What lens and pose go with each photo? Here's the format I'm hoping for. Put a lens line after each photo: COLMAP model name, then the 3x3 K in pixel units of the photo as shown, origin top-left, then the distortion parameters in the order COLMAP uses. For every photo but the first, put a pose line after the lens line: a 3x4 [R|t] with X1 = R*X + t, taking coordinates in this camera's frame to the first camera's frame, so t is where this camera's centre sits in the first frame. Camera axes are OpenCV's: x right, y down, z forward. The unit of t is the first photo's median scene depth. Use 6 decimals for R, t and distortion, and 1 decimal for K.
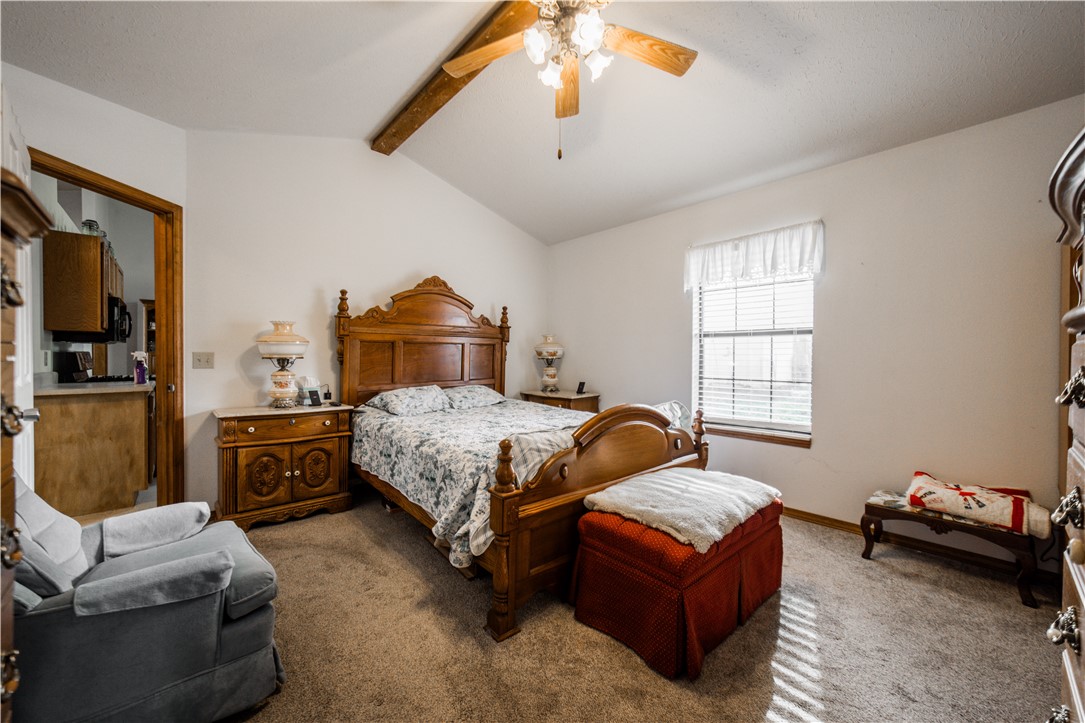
lens RADIAL K [[416.3, 0, 539.8], [0, 416.3, 361.4], [0, 0, 1]] dist [-0.023277, 0.009041]
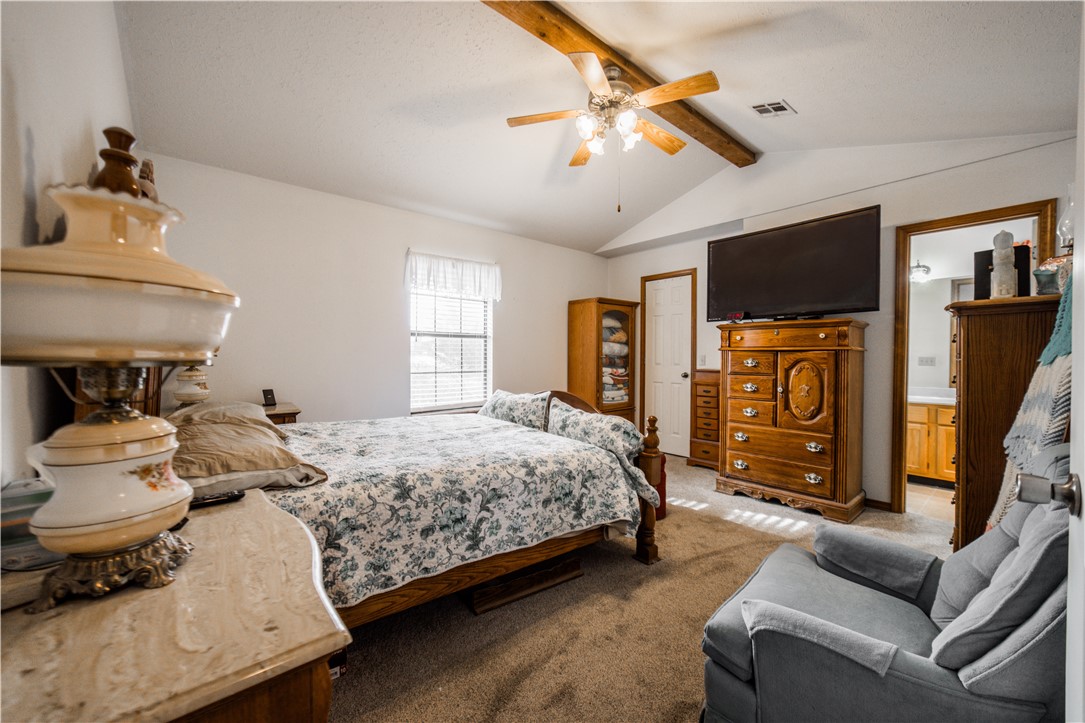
lens RADIAL K [[416.3, 0, 539.8], [0, 416.3, 361.4], [0, 0, 1]] dist [-0.023277, 0.009041]
pose [[0.038599, -0.022649, 0.998998, -1.033364], [0.005686, 0.999732, 0.022445, -0.018303], [-0.999239, 0.004814, 0.038718, 0.926435]]
